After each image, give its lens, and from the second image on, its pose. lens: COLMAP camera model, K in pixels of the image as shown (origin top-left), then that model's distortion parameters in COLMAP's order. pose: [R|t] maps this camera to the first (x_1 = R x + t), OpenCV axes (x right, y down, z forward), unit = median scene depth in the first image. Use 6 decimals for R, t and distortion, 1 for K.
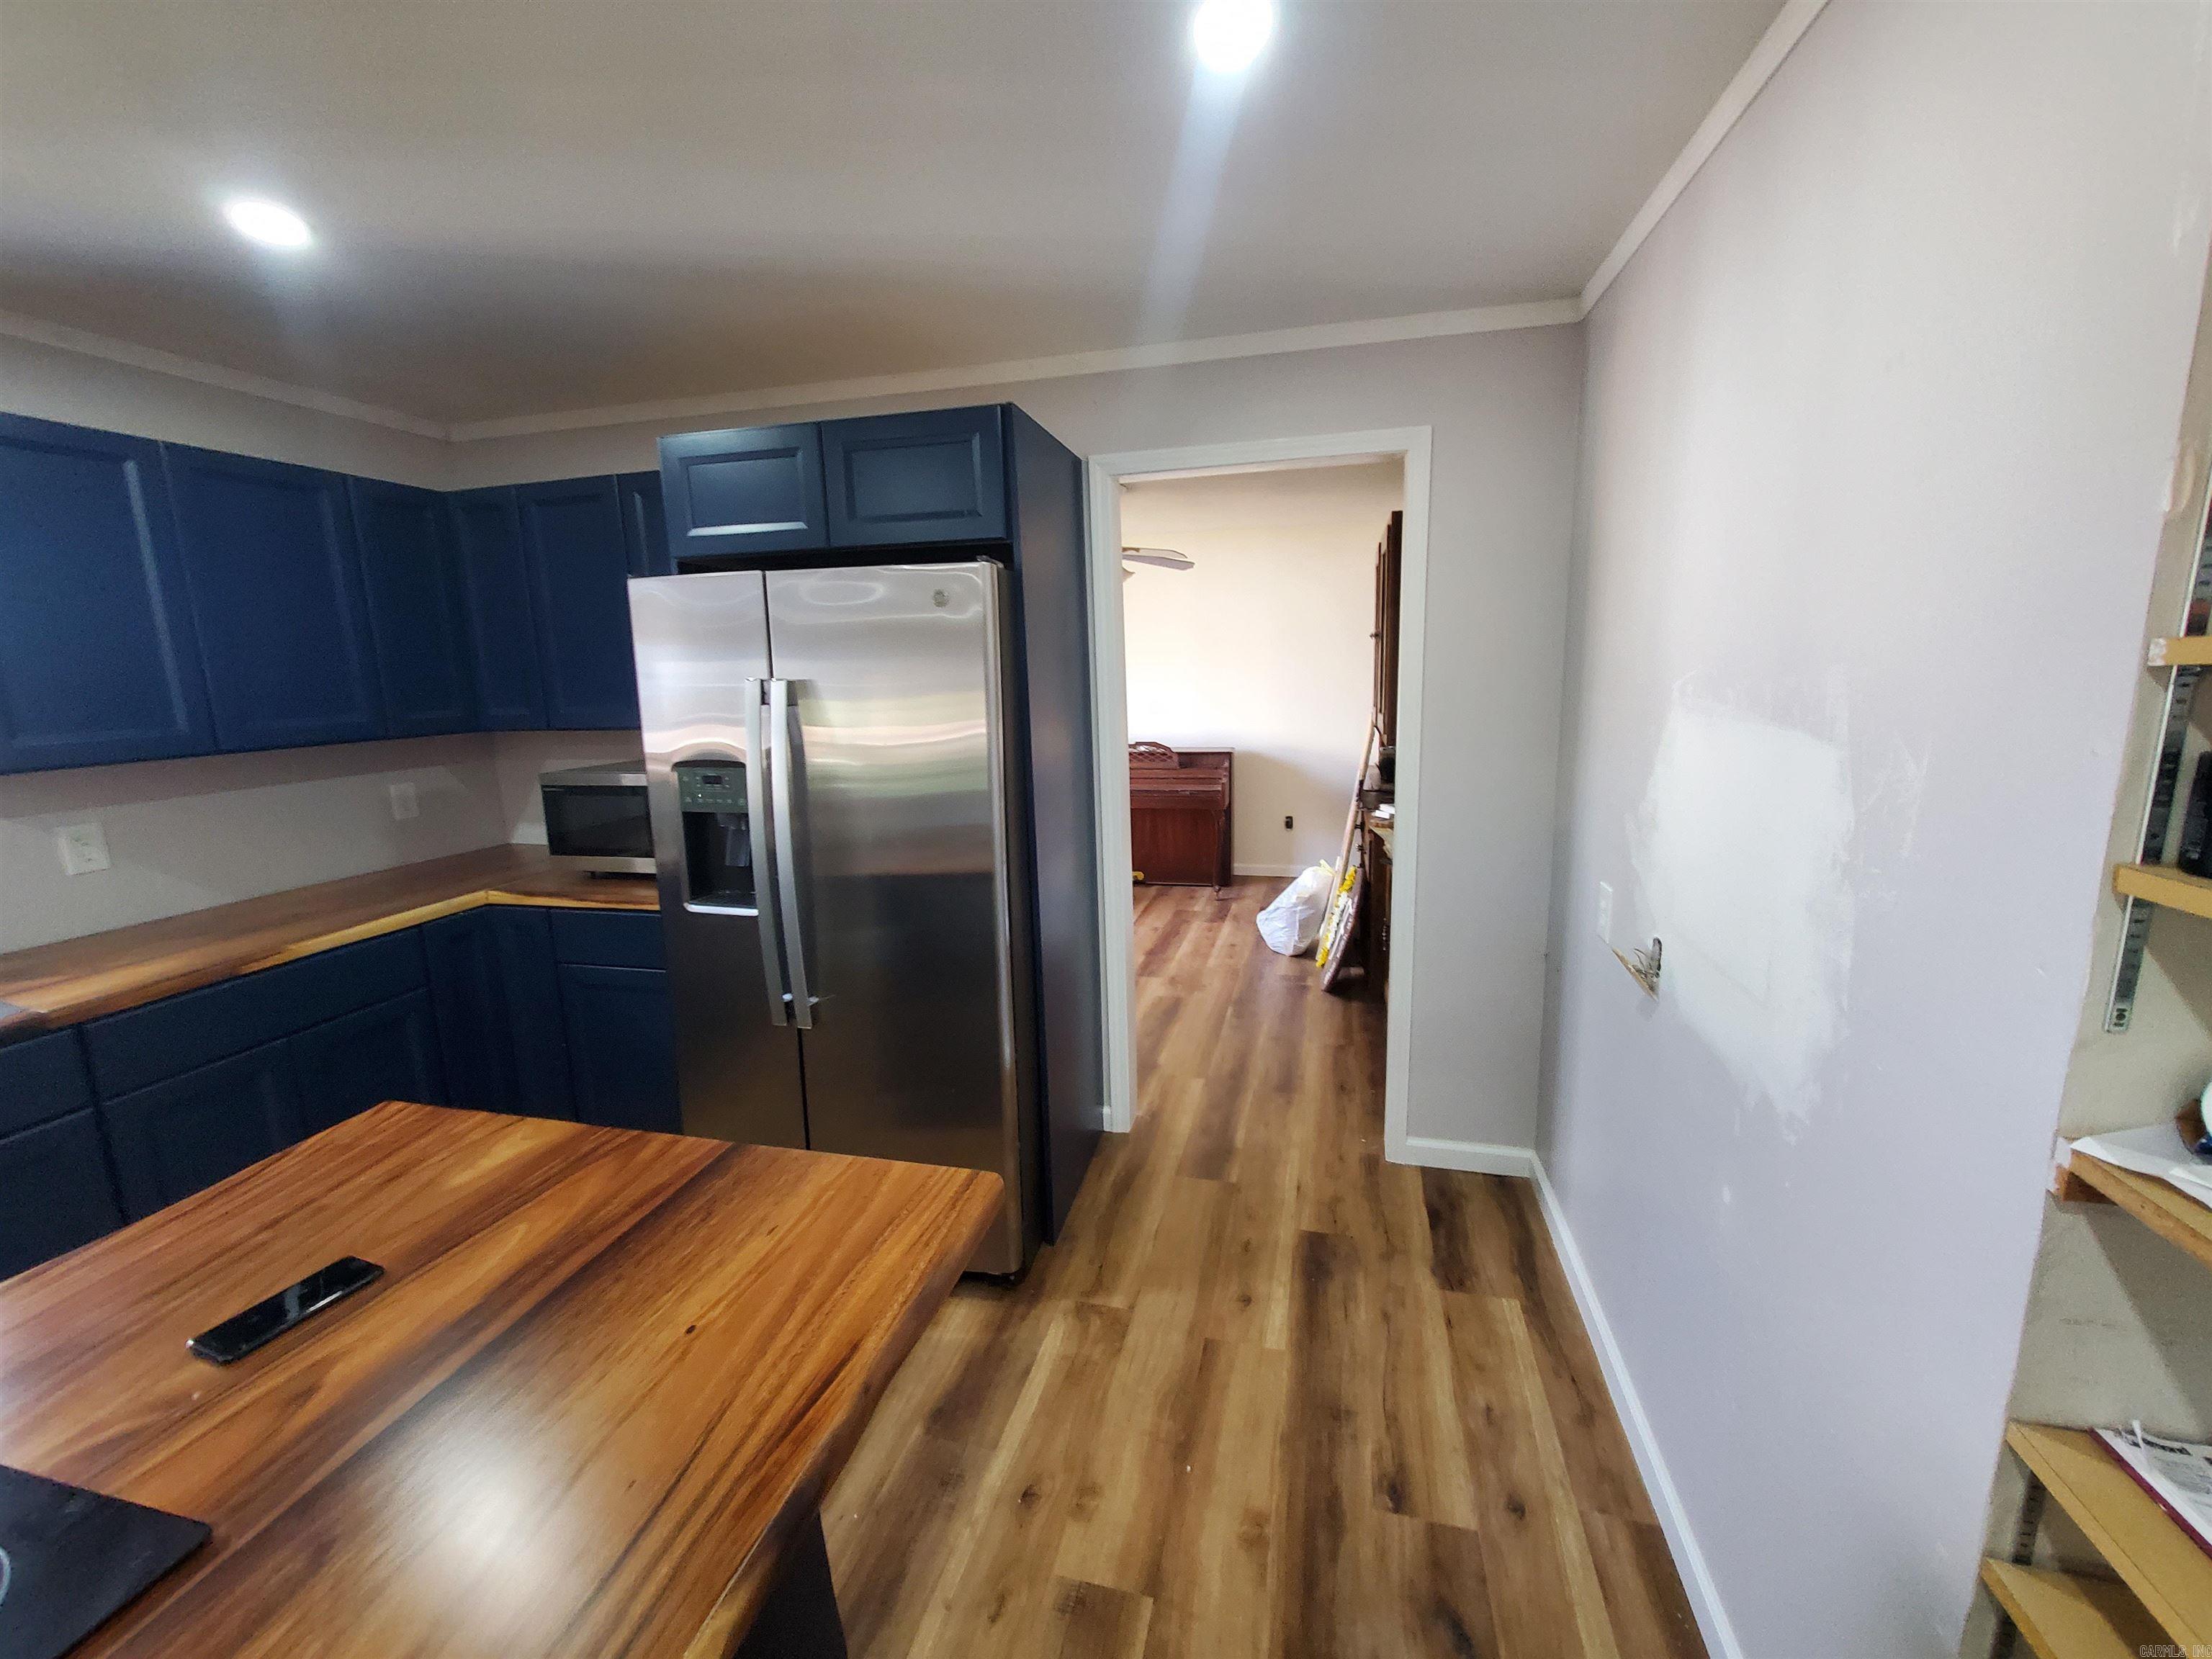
lens RADIAL K [[873.8, 0, 1108.7], [0, 873.8, 812.1], [0, 0, 1]] dist [-0.007505, 0.000179]
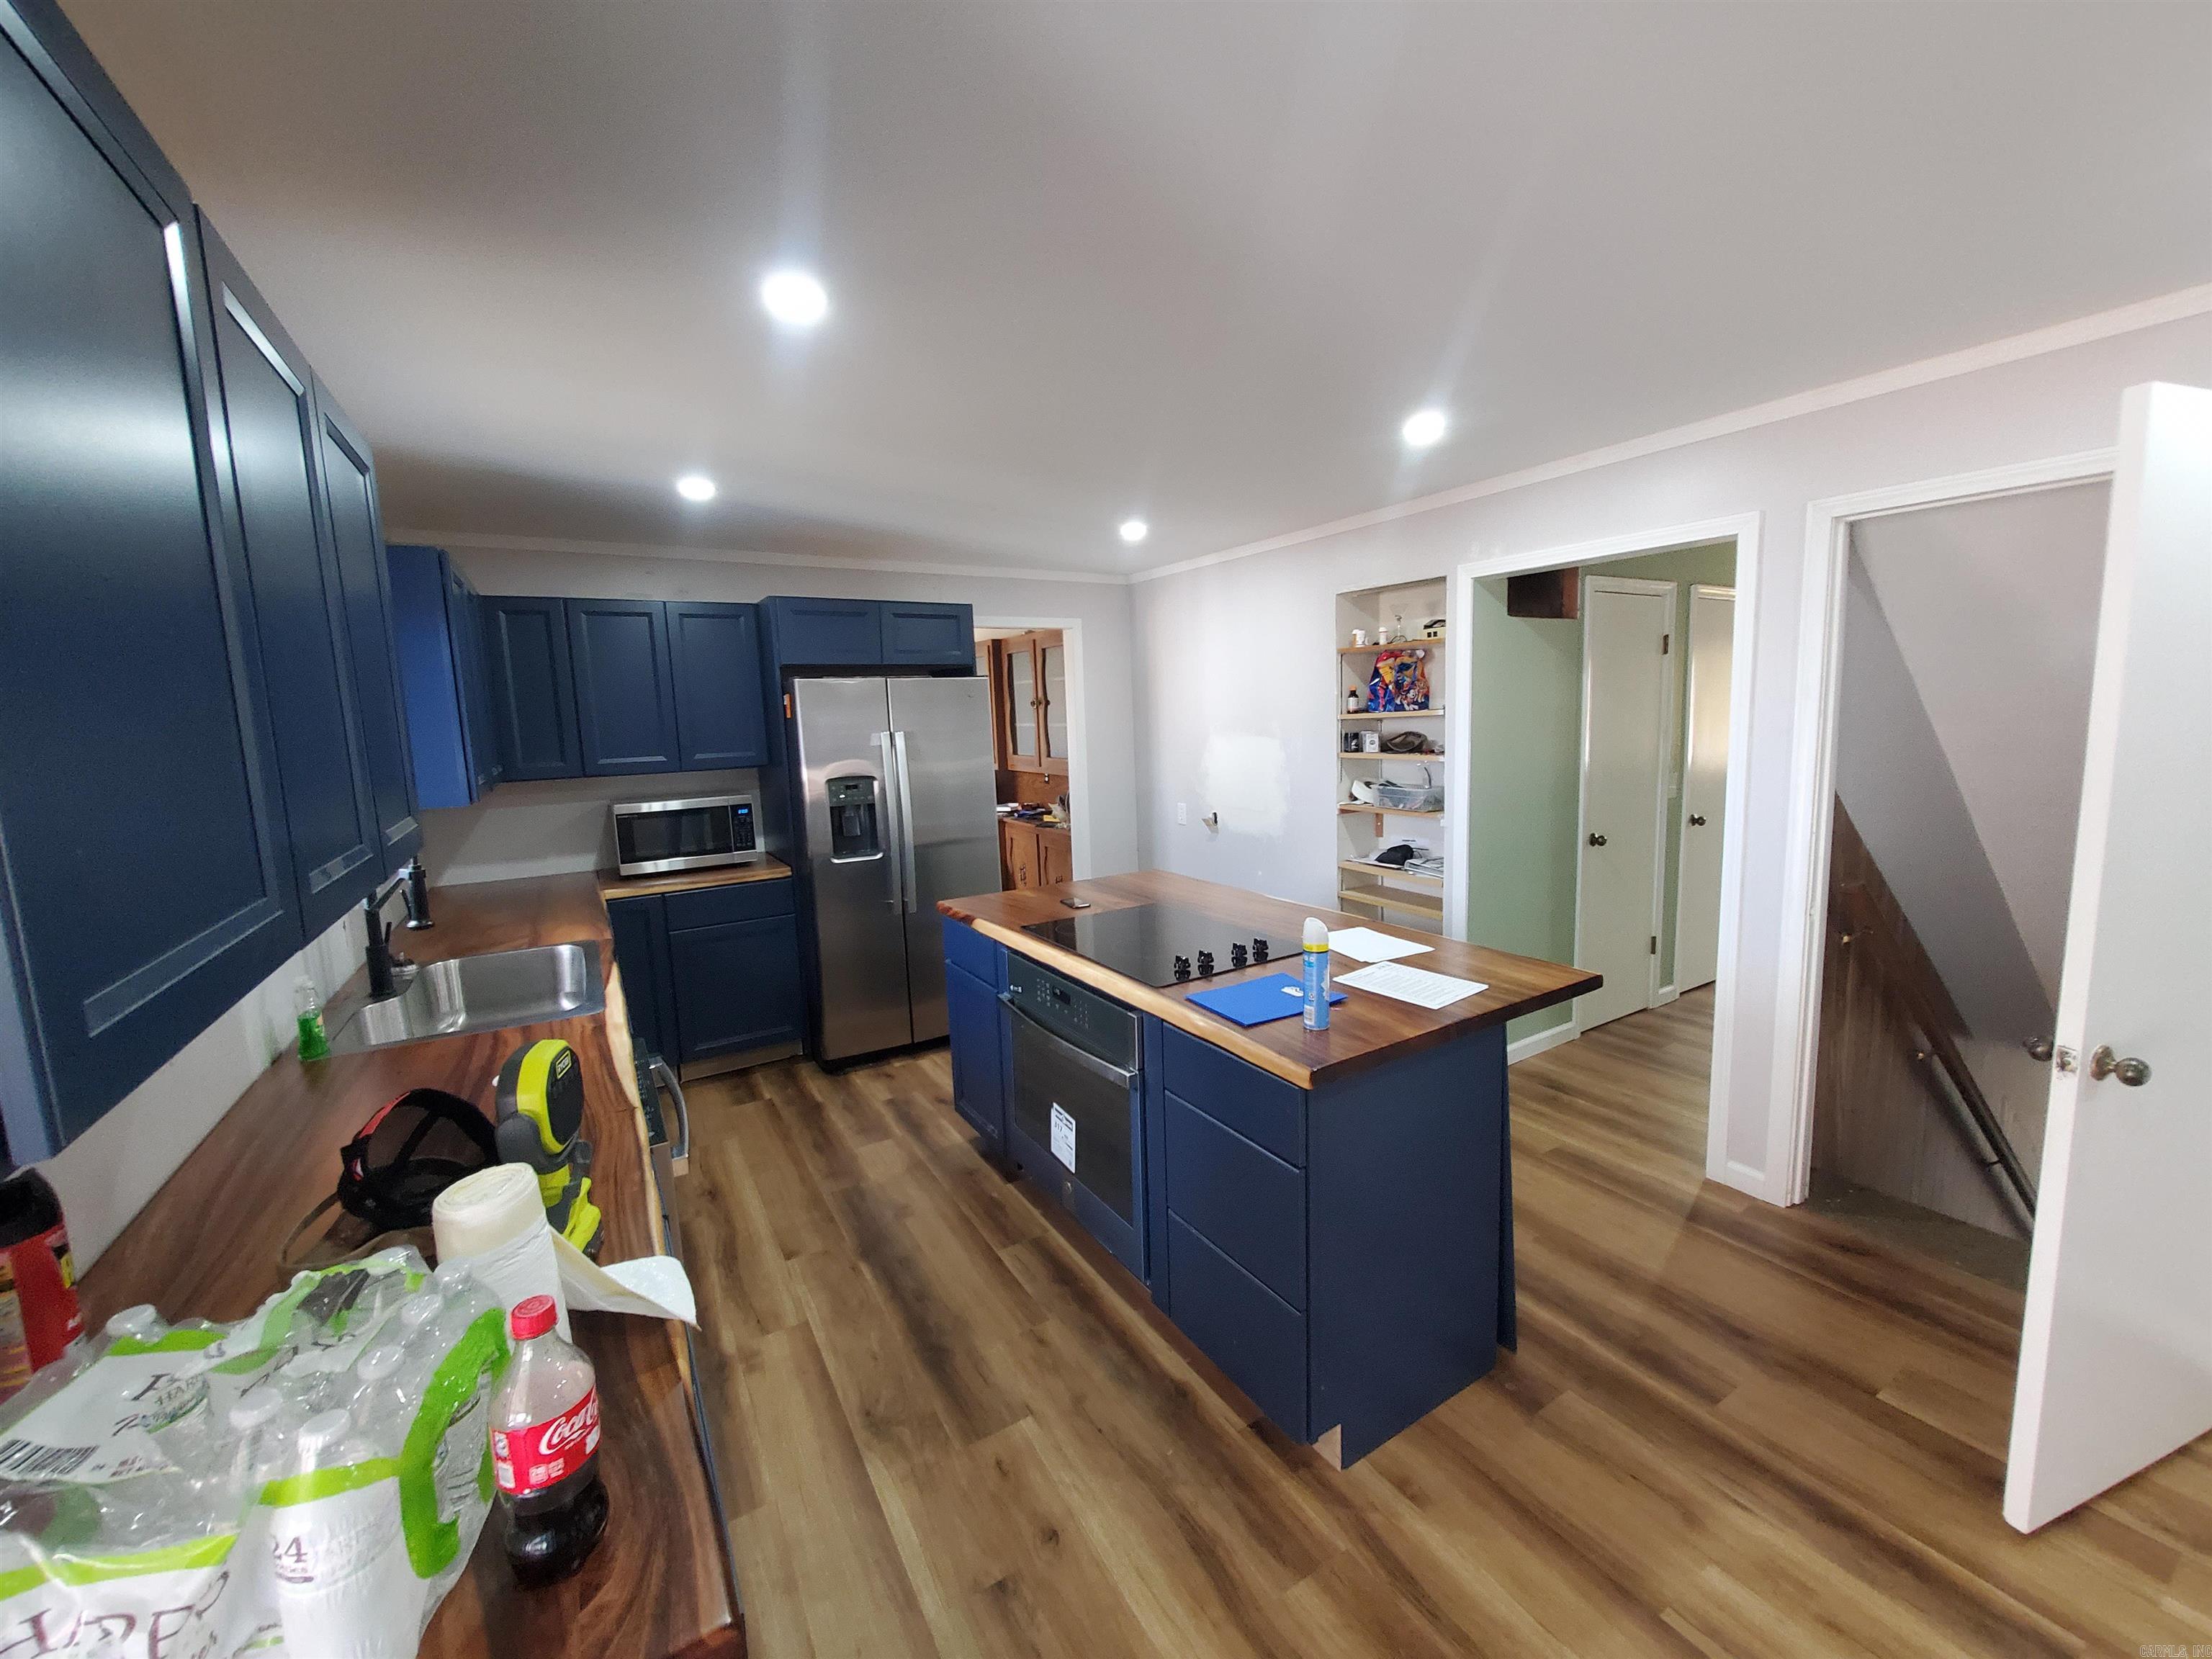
lens RADIAL K [[873.8, 0, 1108.7], [0, 873.8, 812.1], [0, 0, 1]] dist [-0.007505, 0.000179]
pose [[0.696591, -0.080955, 0.712886, -1.160383], [0.134257, 0.990771, -0.018676, 0.101753], [-0.704795, 0.108719, 0.701031, -0.558111]]
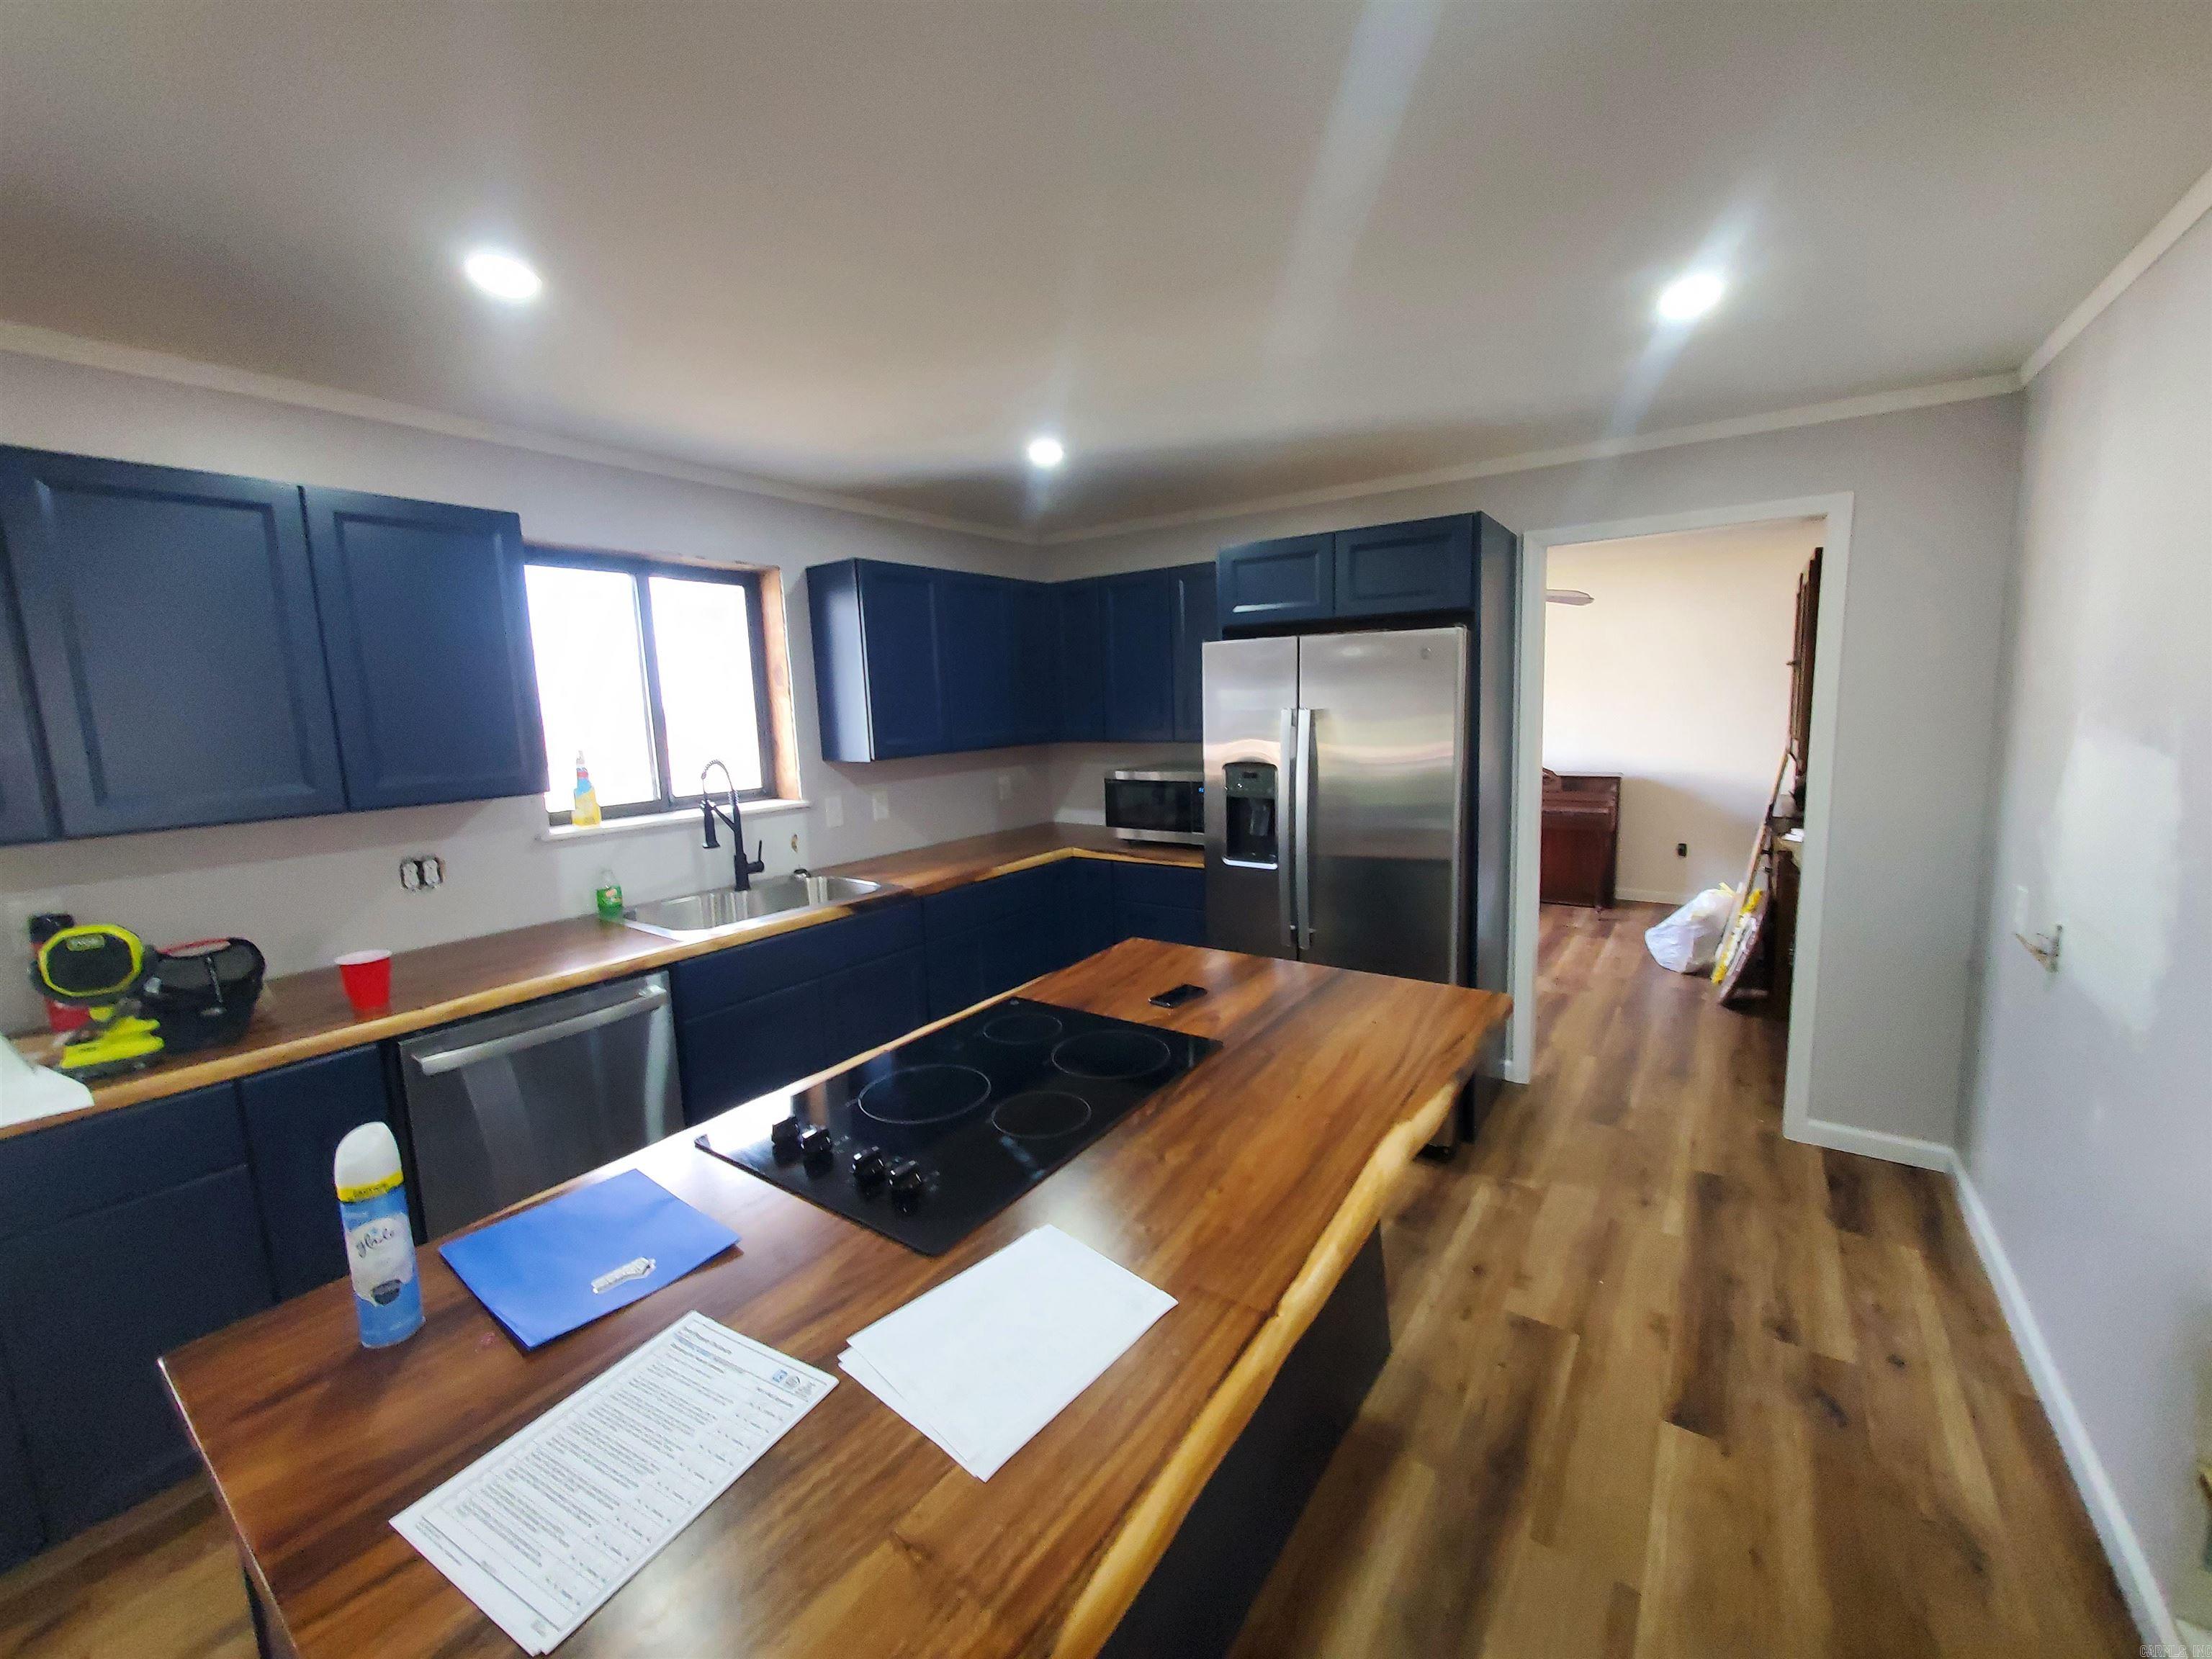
lens RADIAL K [[873.8, 0, 1108.7], [0, 873.8, 812.1], [0, 0, 1]] dist [-0.007505, 0.000179]
pose [[0.931852, 0.042103, -0.360388, -0.115078], [-0.052193, 0.998469, -0.018307, 0.054187], [0.359066, 0.035869, 0.932623, -0.398302]]
